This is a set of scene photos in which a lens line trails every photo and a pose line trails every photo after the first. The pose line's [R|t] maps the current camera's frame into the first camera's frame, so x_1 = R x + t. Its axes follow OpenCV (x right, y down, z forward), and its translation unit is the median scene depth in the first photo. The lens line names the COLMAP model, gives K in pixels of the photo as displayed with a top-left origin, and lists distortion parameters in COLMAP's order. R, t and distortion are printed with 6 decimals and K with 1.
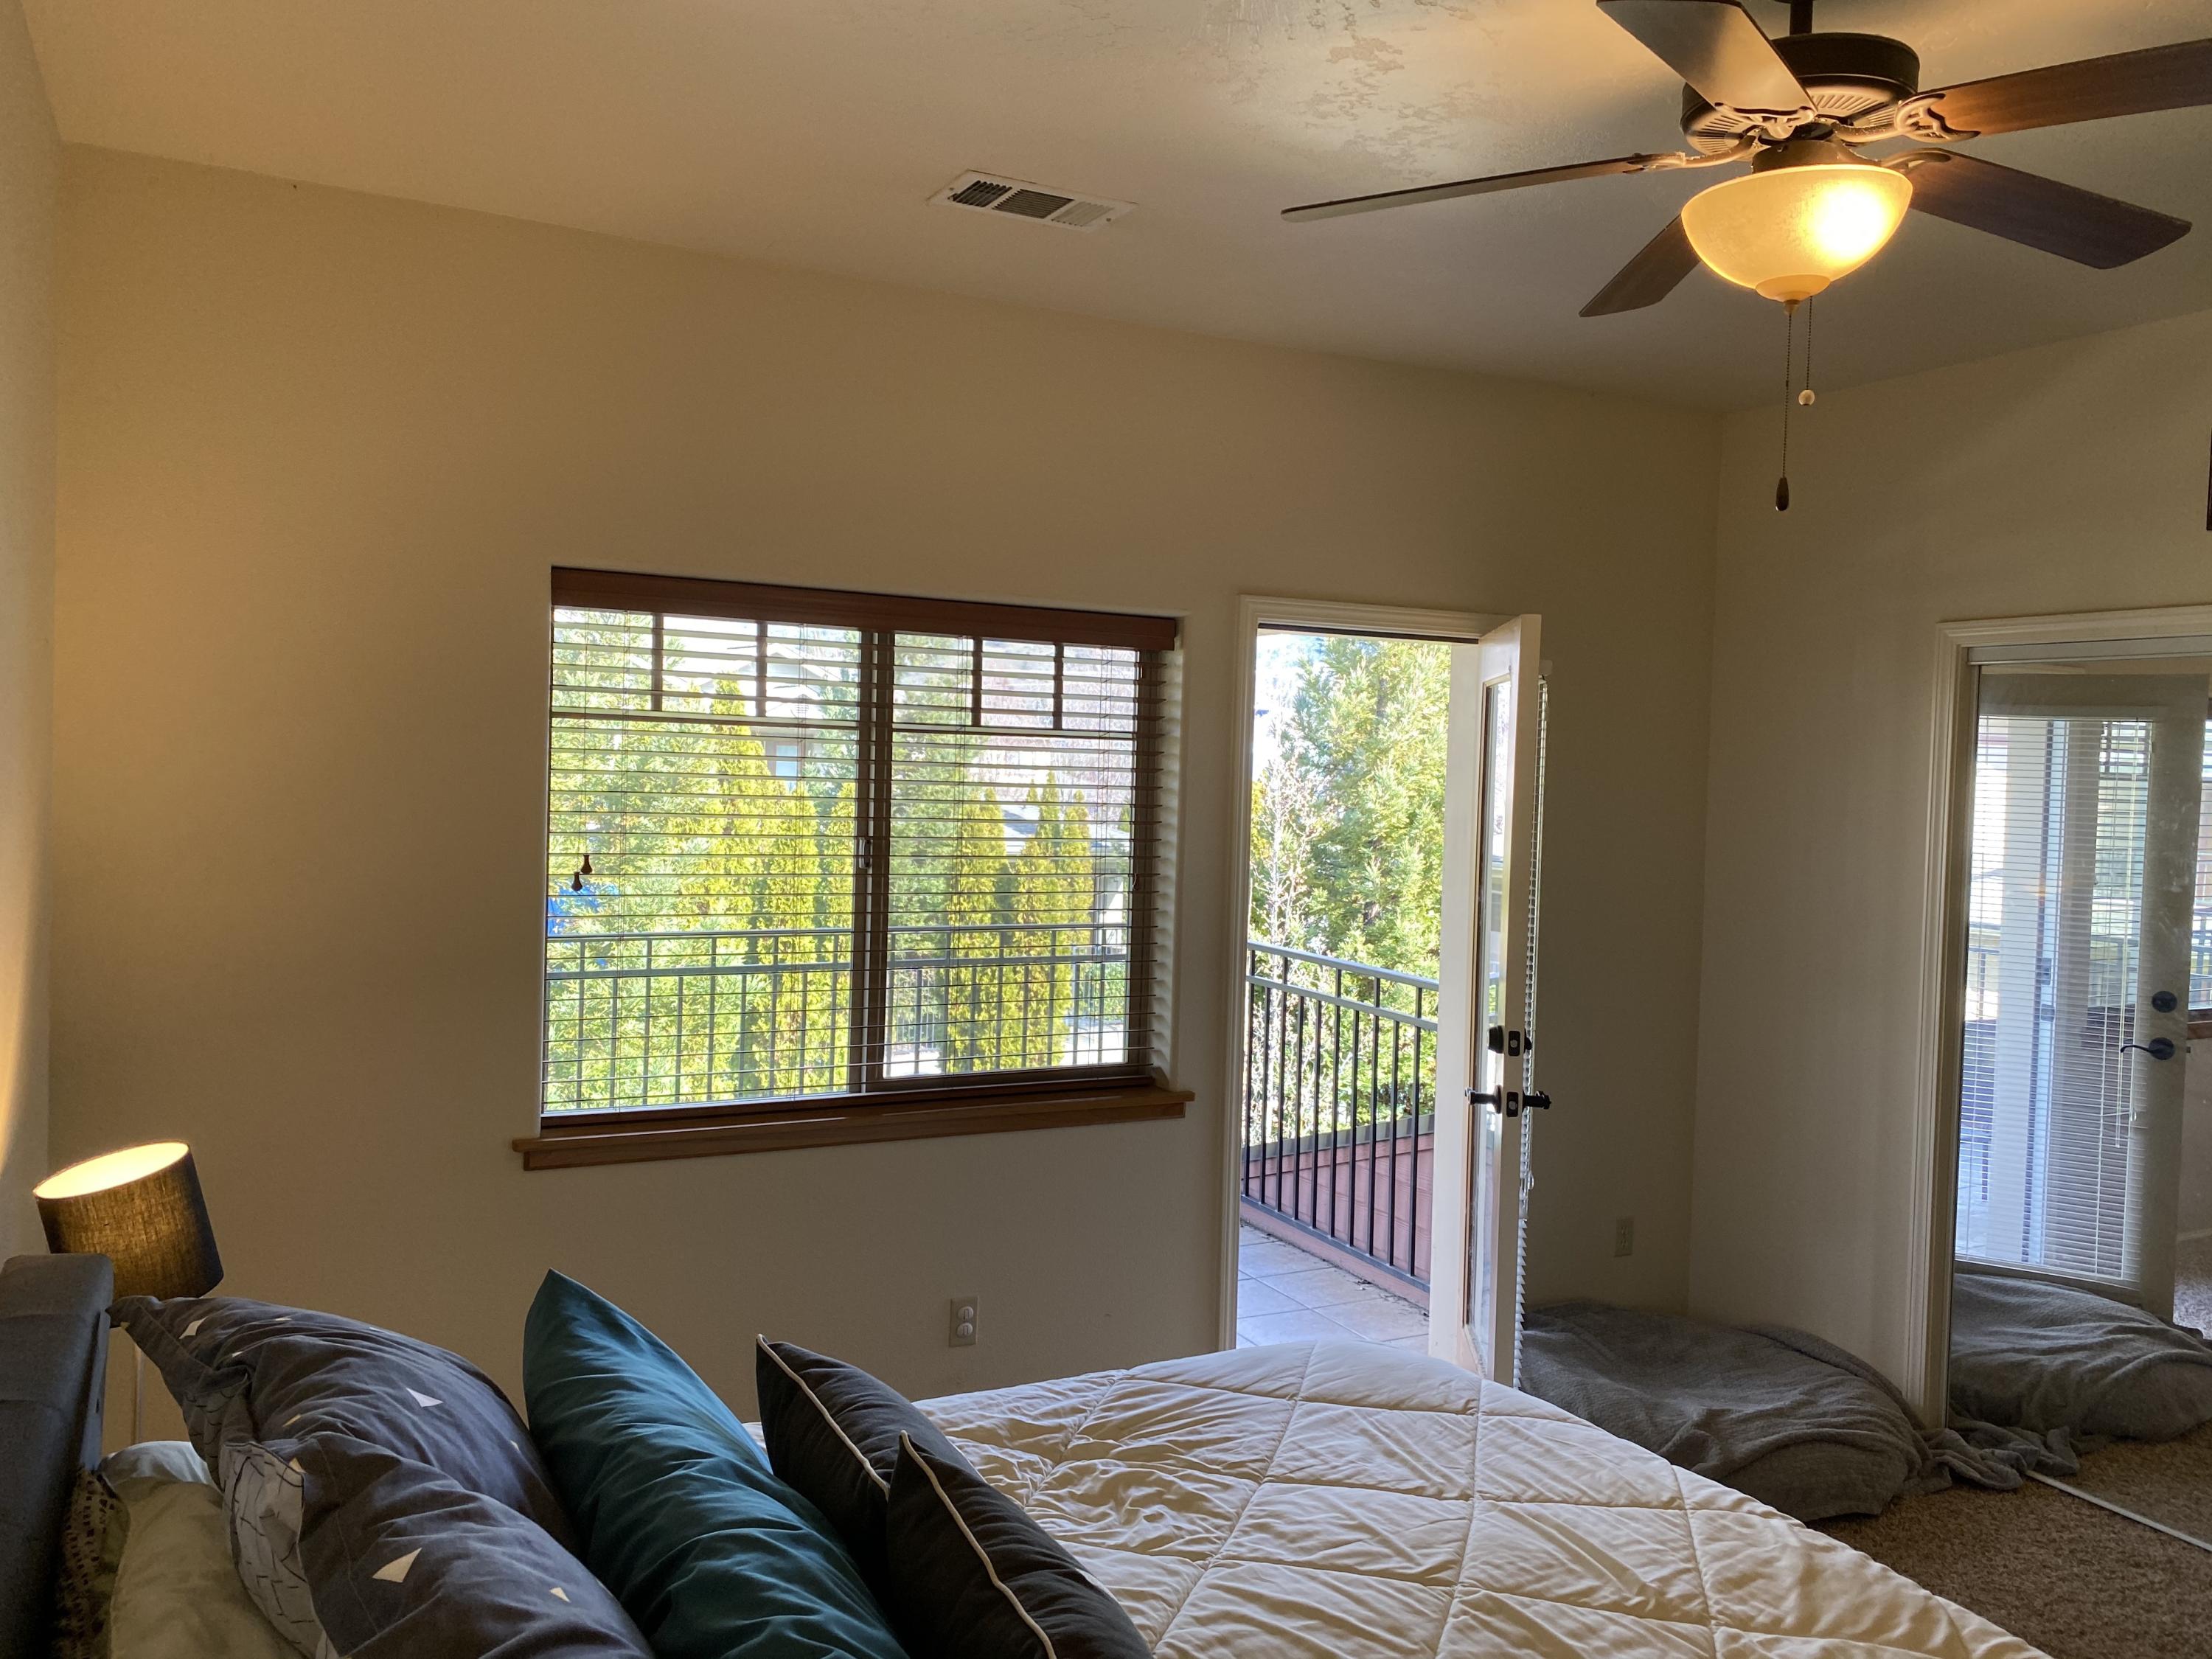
lens RADIAL K [[1679.4, 0, 1118.9], [0, 1679.4, 810.1], [0, 0, 1]] dist [0.052814, -0.075307]
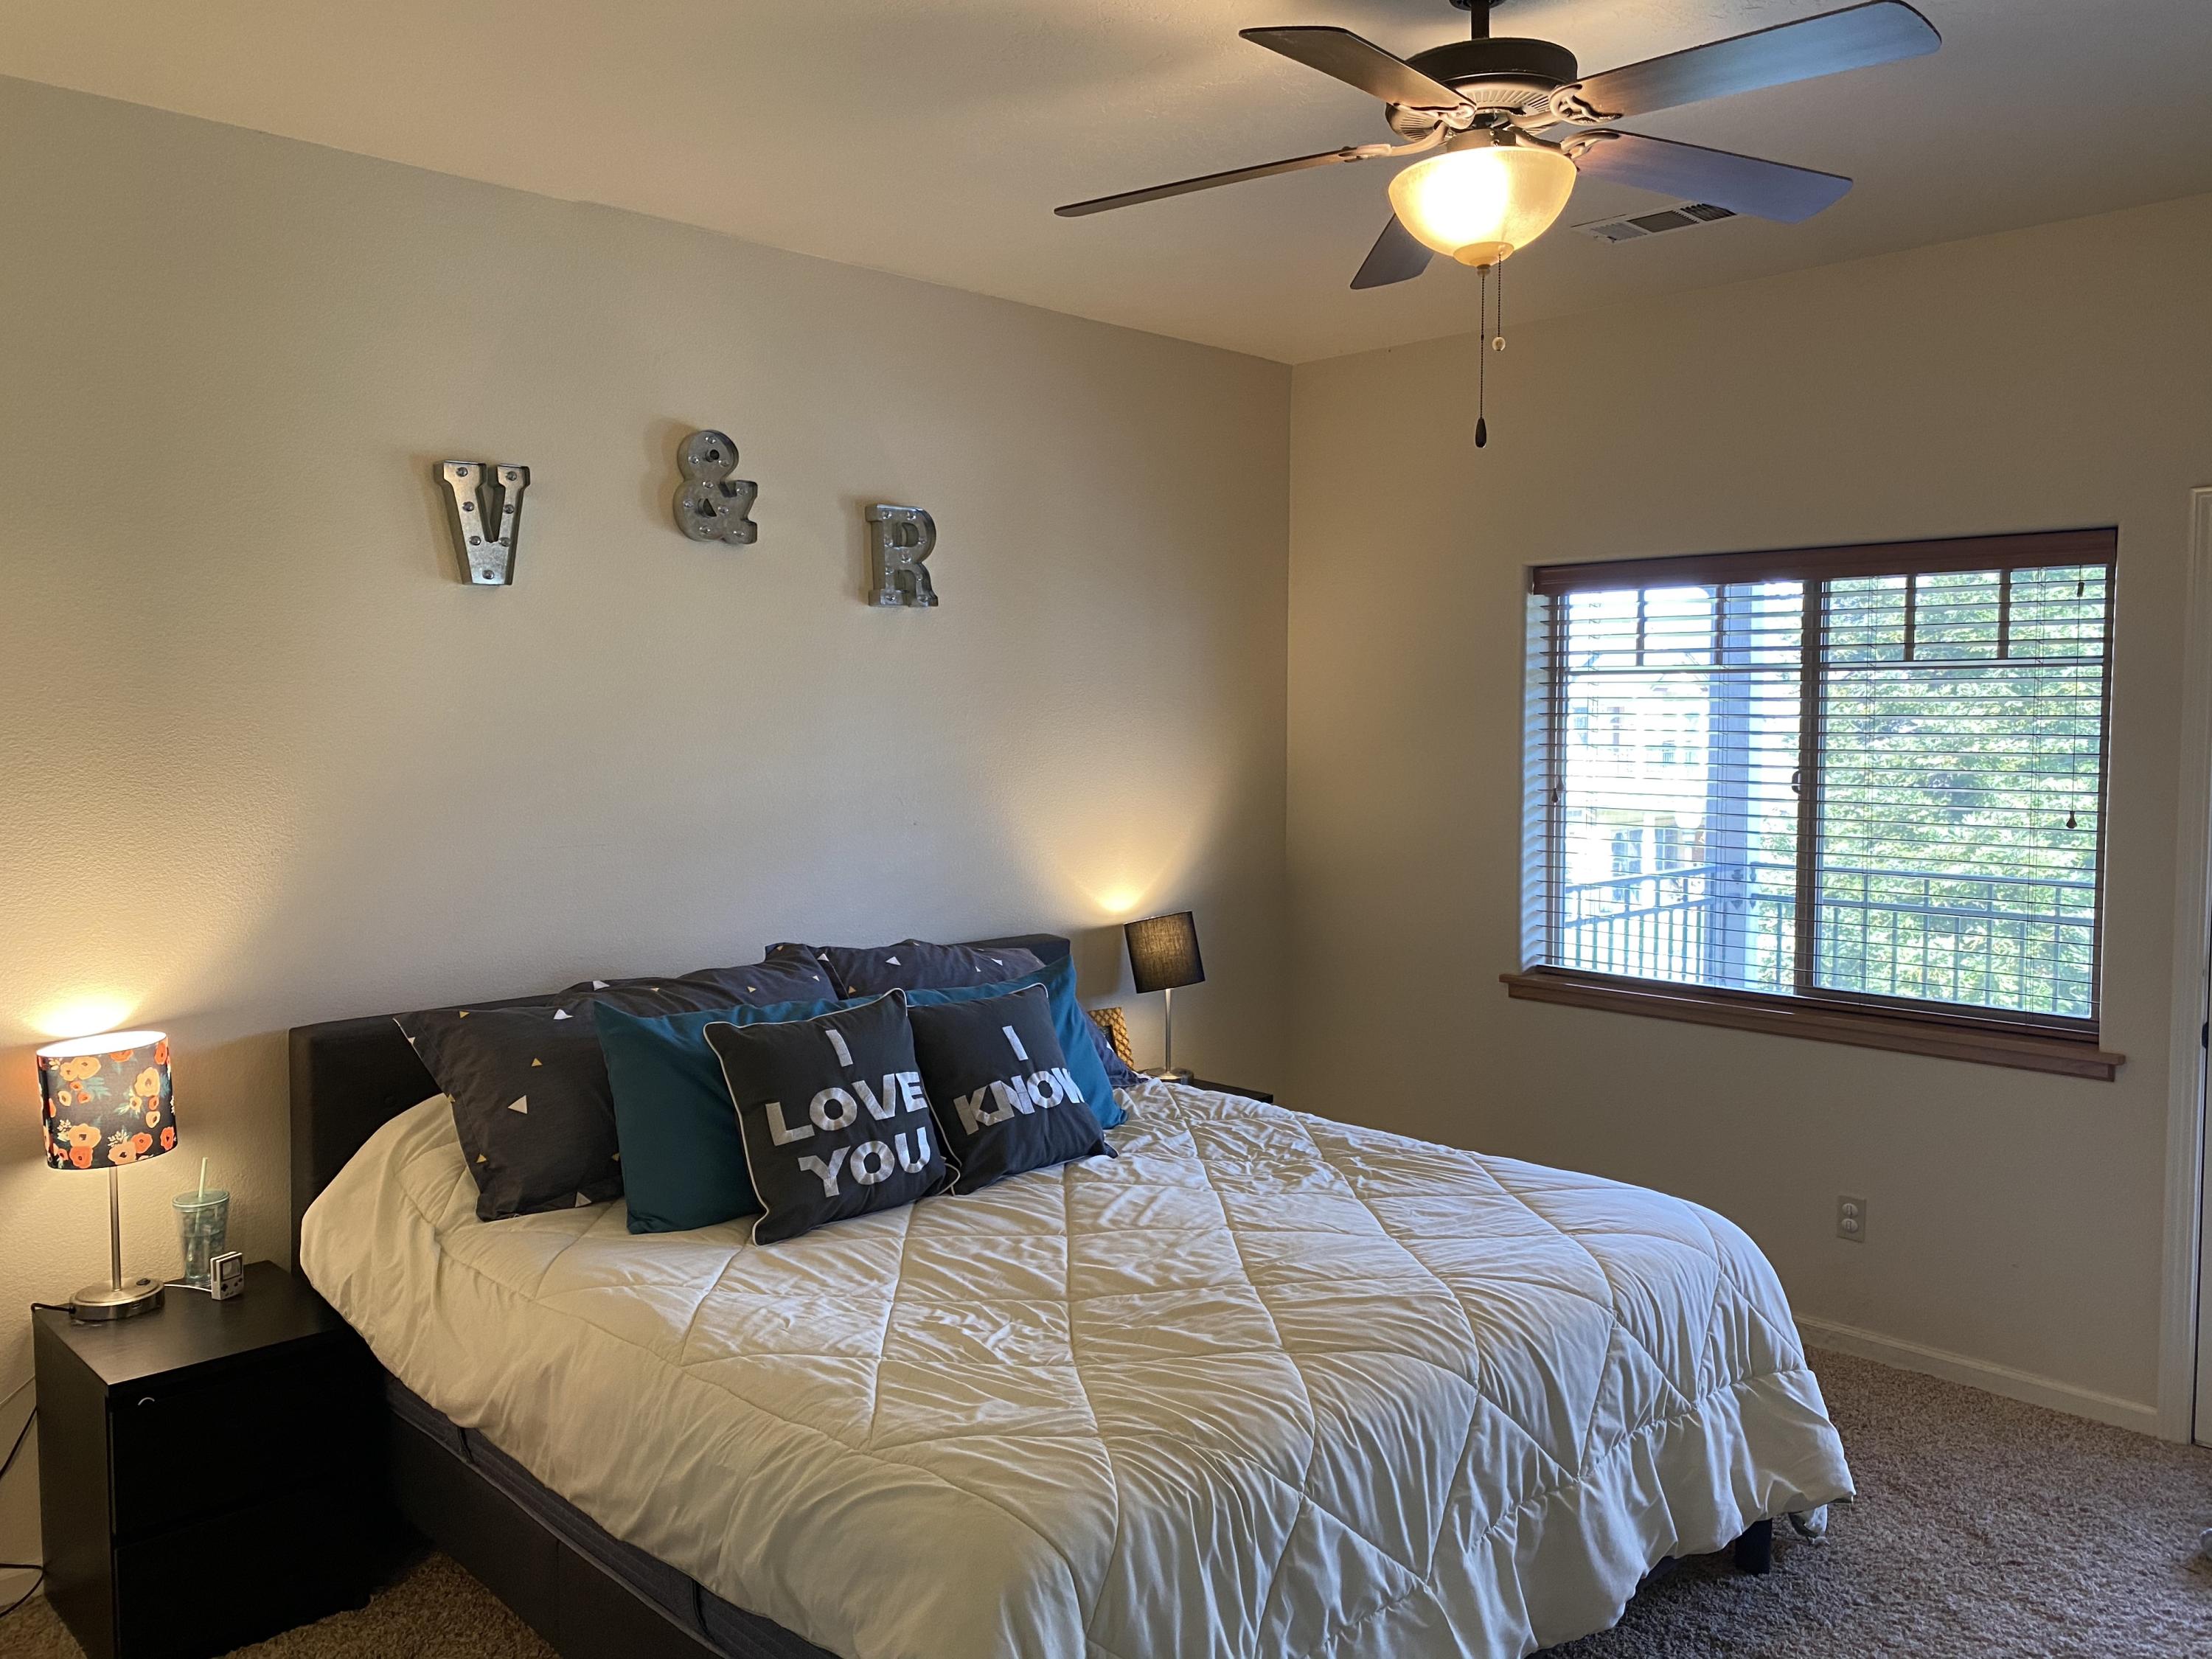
lens RADIAL K [[1679.4, 0, 1101.9], [0, 1679.4, 816.6], [0, 0, 1]] dist [0.052814, -0.075307]
pose [[0.290258, 0.027590, -0.956551, 0.798713], [-0.016077, 0.999584, 0.023953, 0.029983], [0.956813, 0.008426, 0.290581, 0.229758]]
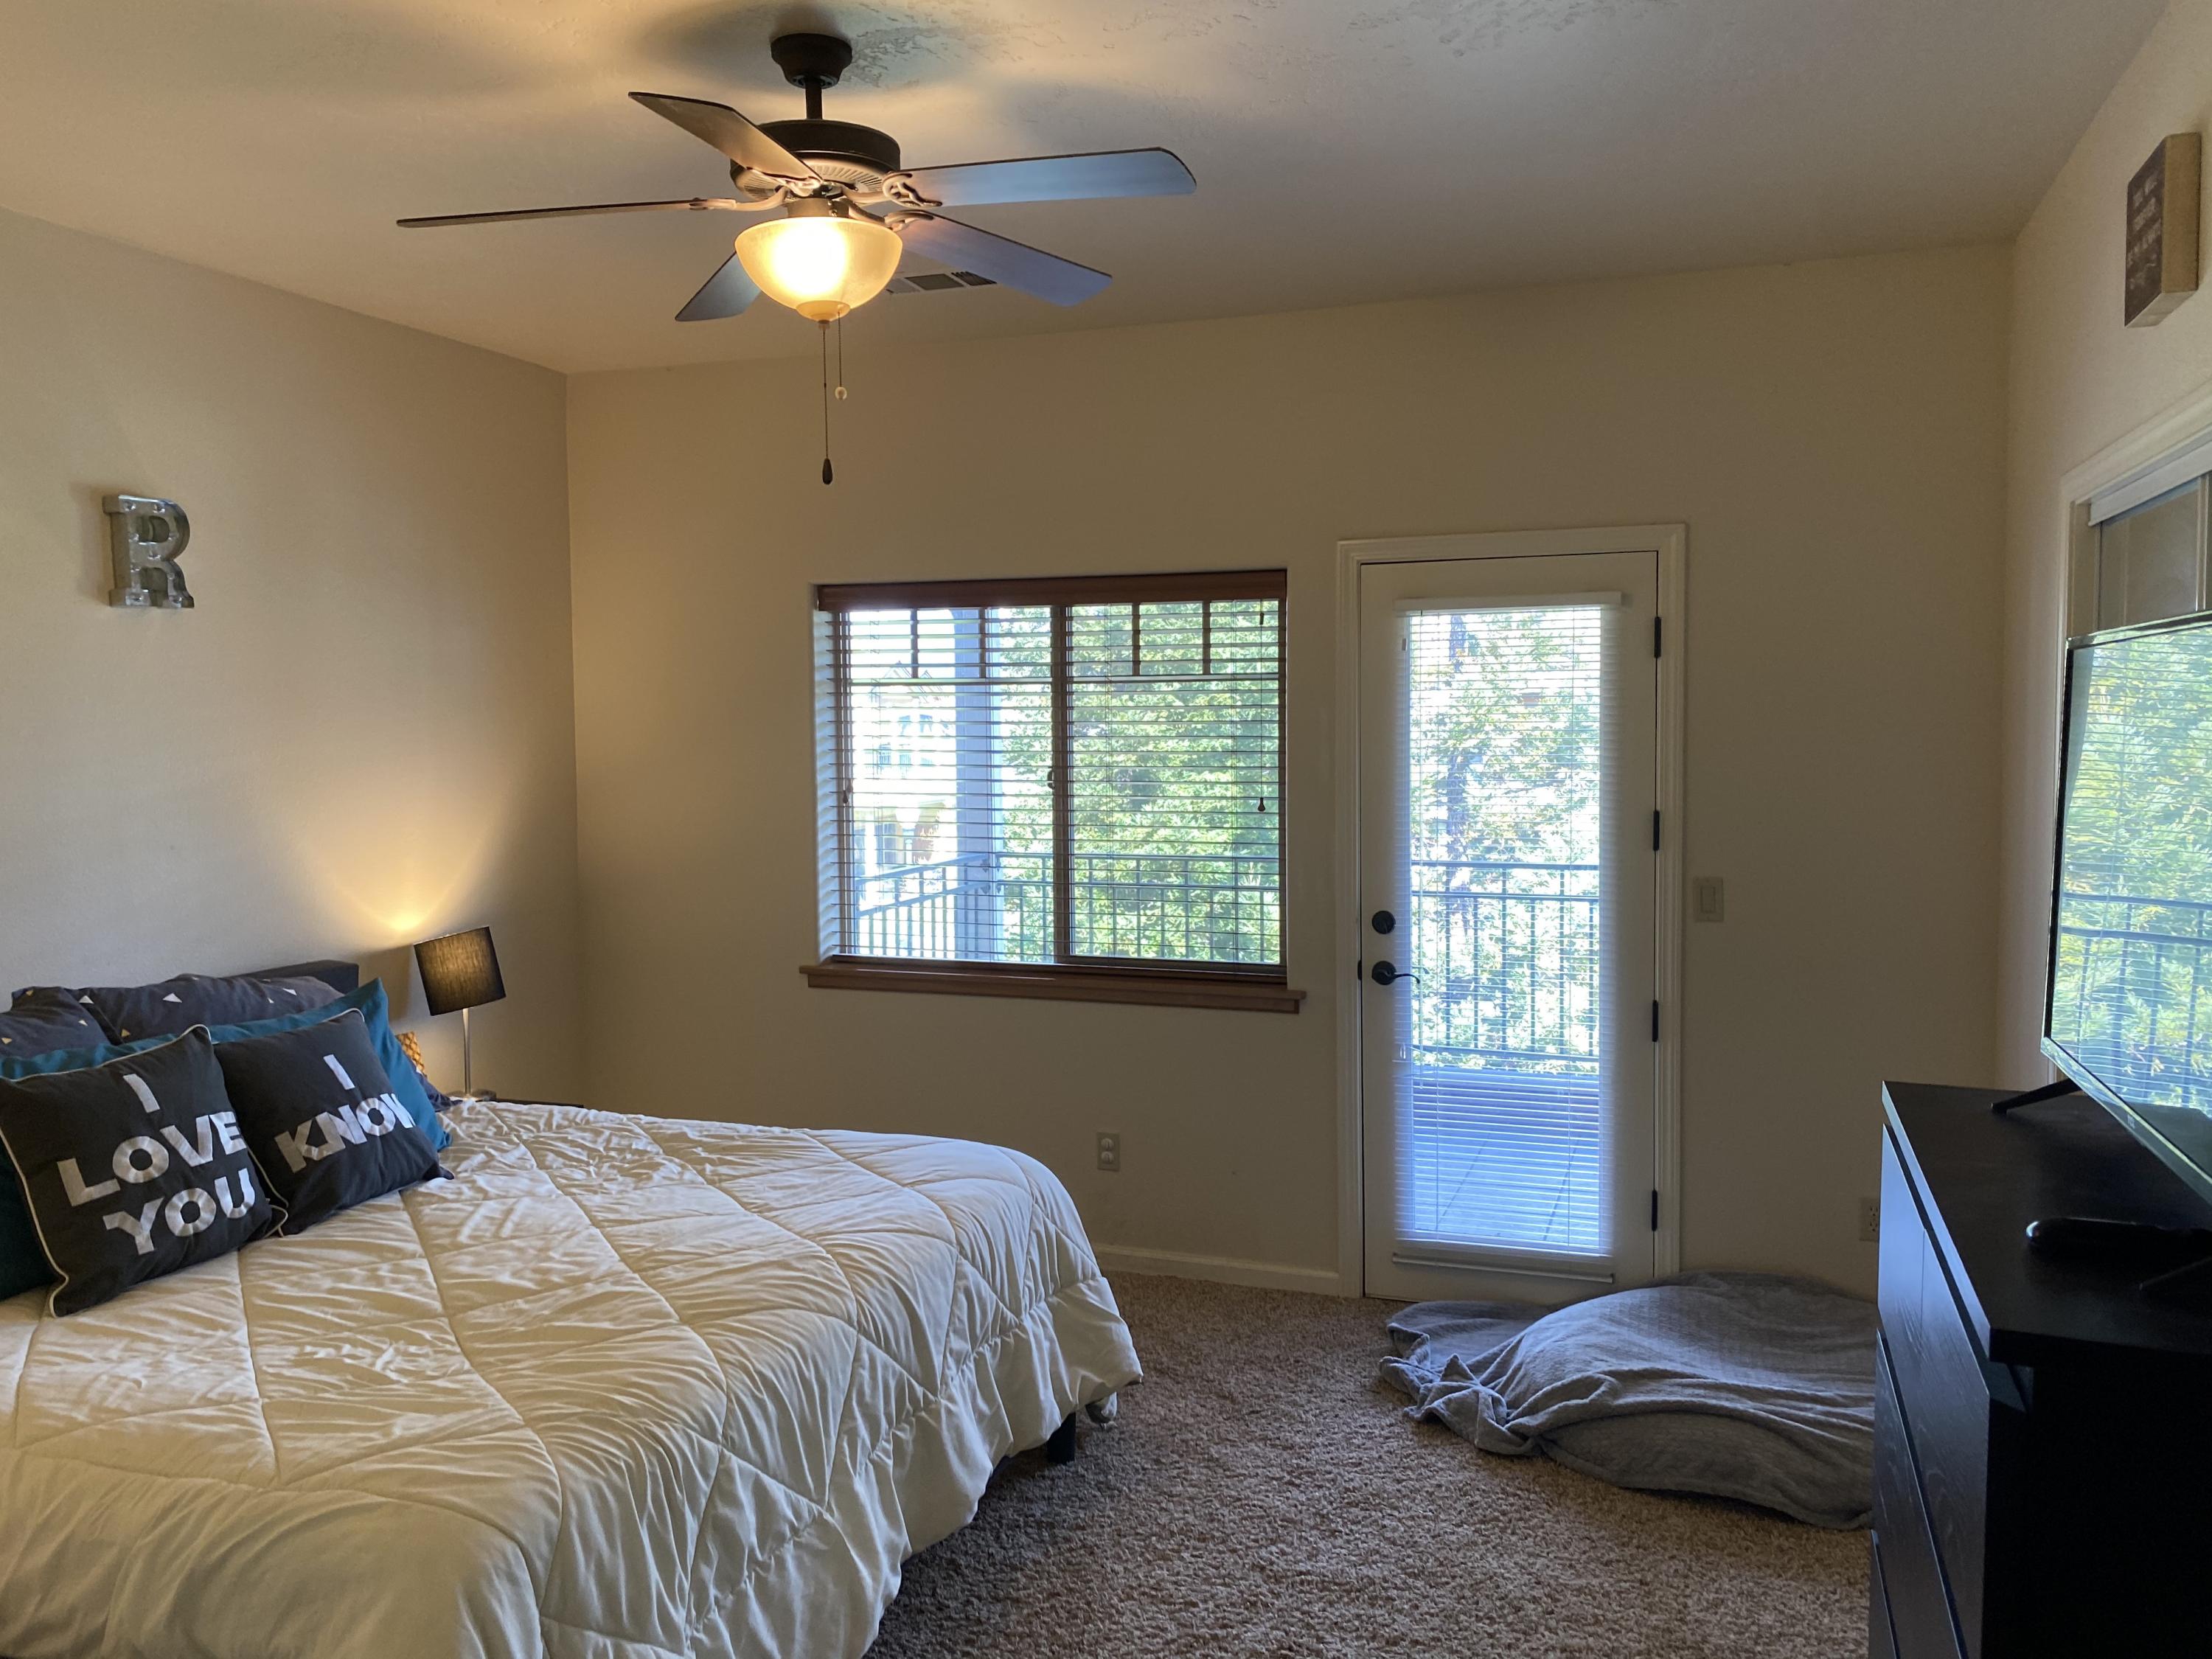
lens RADIAL K [[1679.4, 0, 1094.8], [0, 1679.4, 812.5], [0, 0, 1]] dist [0.052814, -0.075307]
pose [[0.678686, 0.005170, -0.734410, 0.822850], [0.009728, 0.999824, 0.016027, 0.031237], [0.734364, -0.018022, 0.678517, 0.149815]]
